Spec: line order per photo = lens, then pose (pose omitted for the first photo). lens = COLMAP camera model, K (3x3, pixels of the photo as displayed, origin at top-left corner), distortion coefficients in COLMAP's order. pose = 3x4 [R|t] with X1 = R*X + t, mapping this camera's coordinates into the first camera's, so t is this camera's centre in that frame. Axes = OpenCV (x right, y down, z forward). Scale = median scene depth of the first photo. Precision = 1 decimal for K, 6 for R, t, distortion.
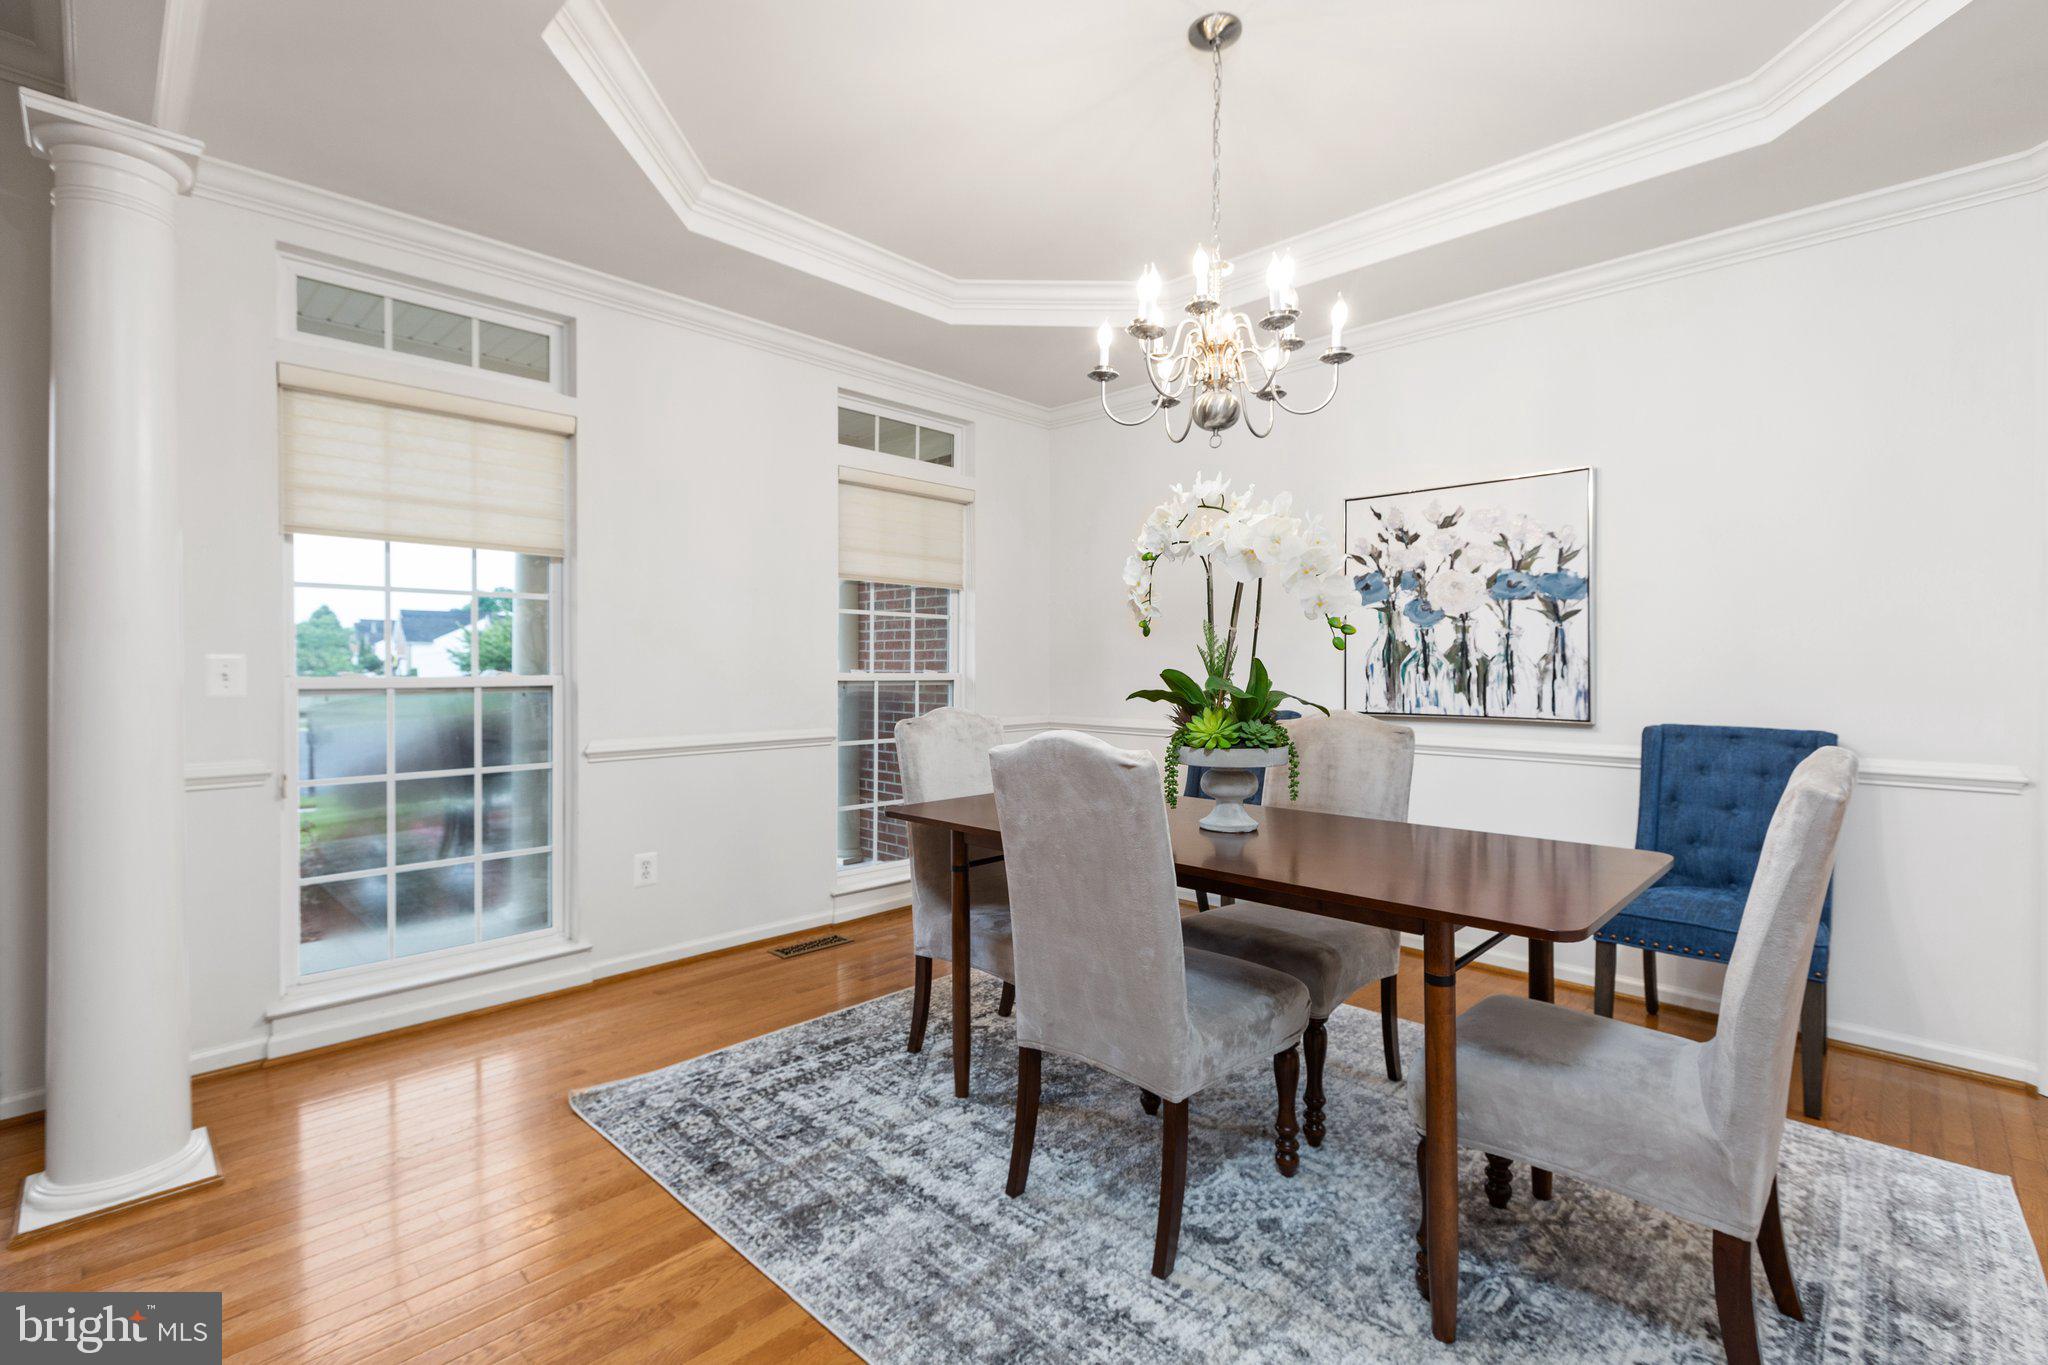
lens RADIAL K [[910.8, 0, 1021.3], [0, 910.8, 659.5], [0, 0, 1]] dist [0.001943, 0.000121]
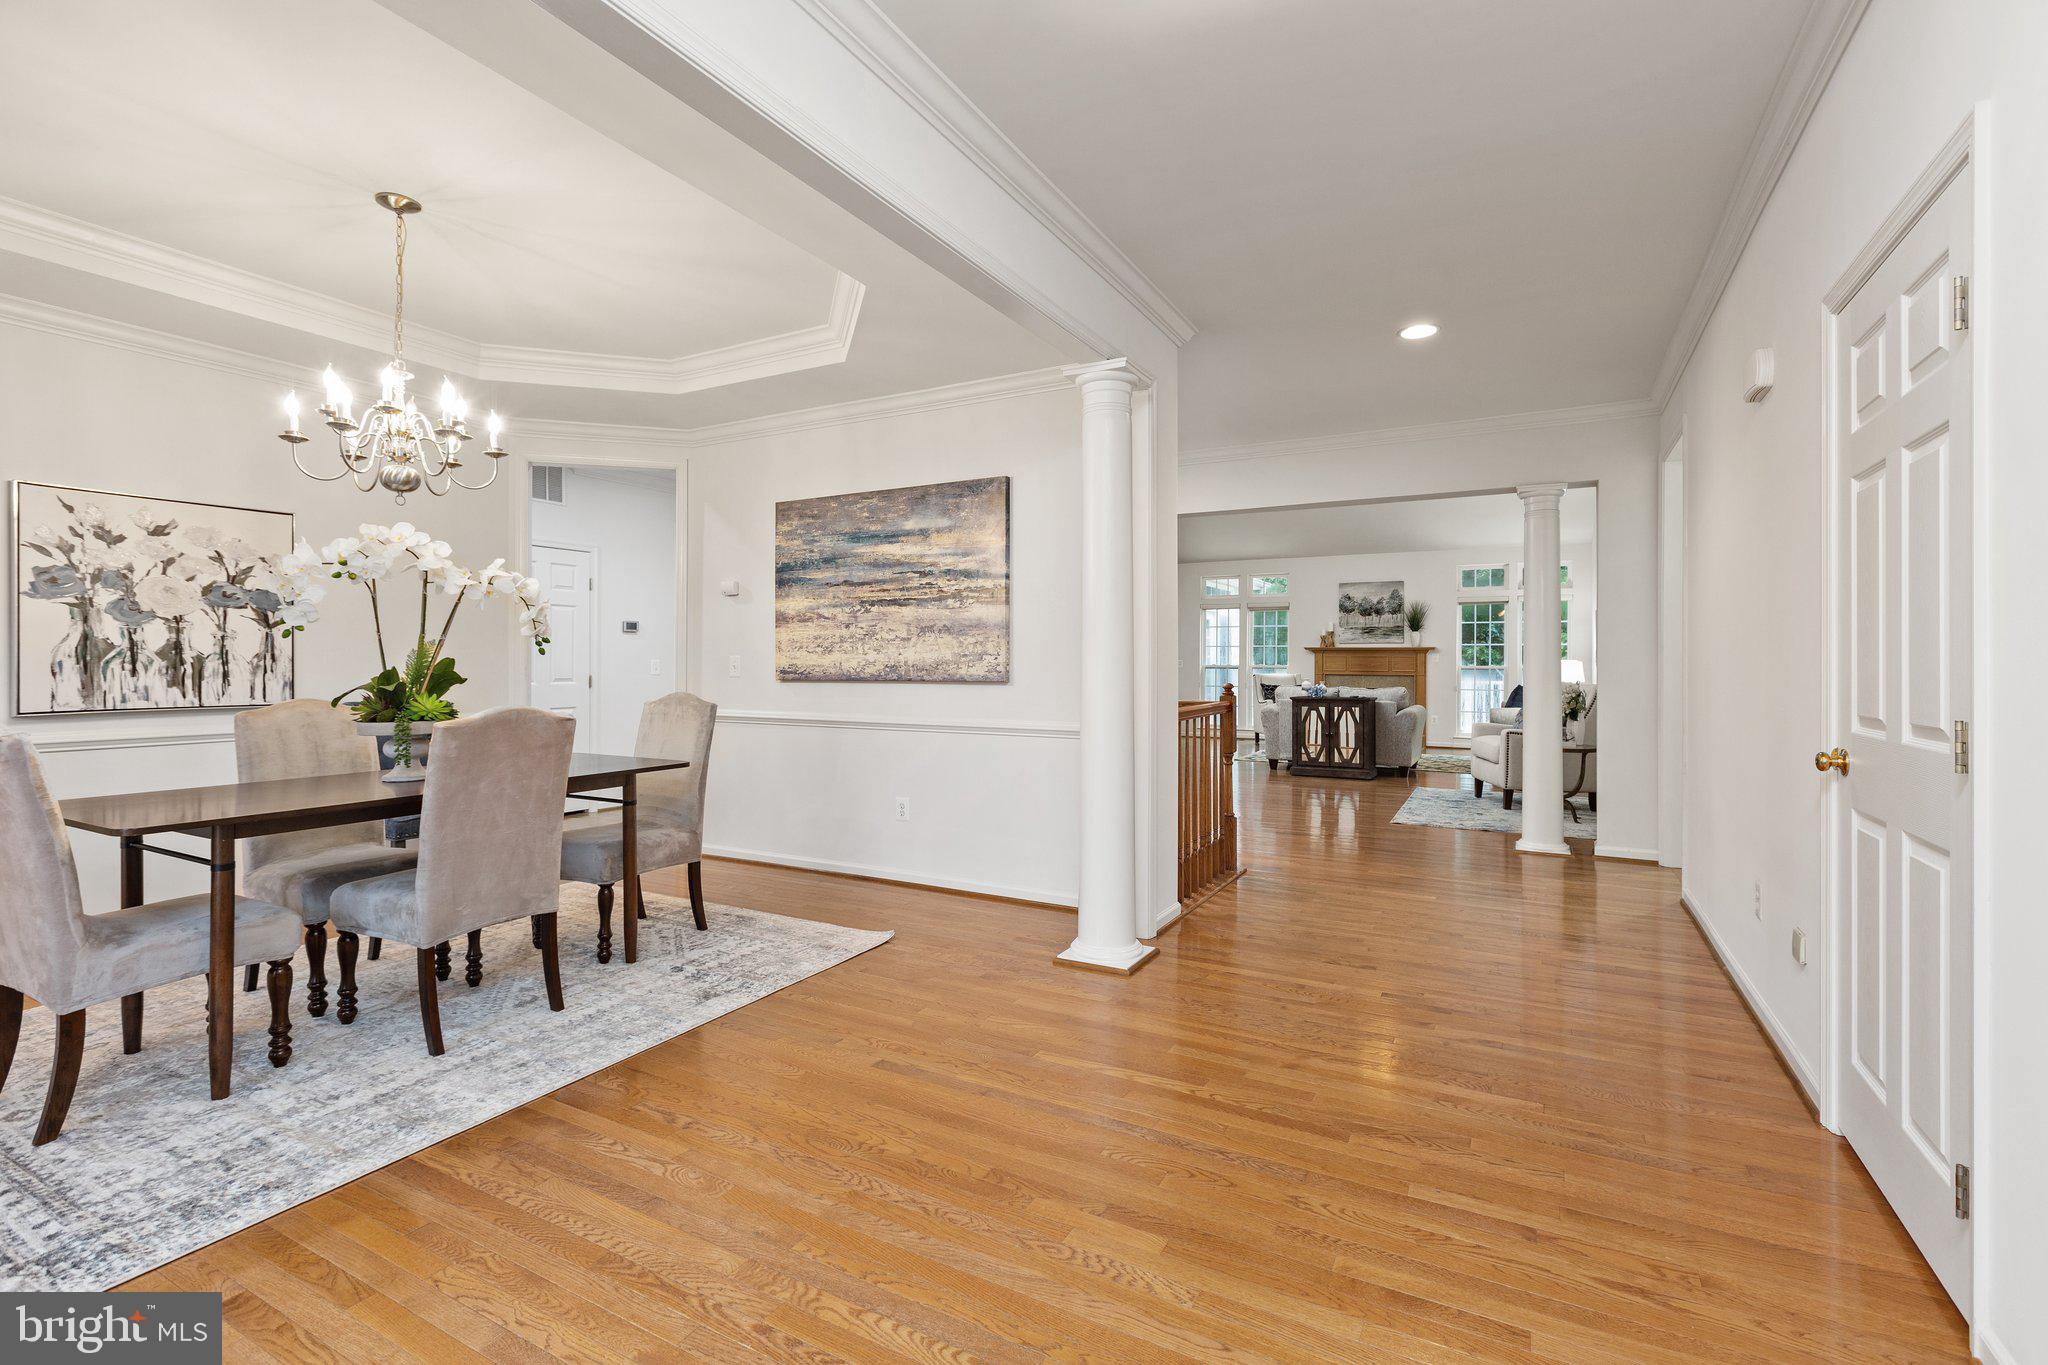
lens RADIAL K [[937.1, 0, 1023.9], [0, 937.1, 658.1], [0, 0, 1]] dist [-0.000727, -0.000209]
pose [[-0.259952, 0.003158, 0.965616, -0.917051], [-0.007852, 0.999955, -0.005384, -0.000745], [-0.965590, -0.008981, -0.259916, 0.305078]]
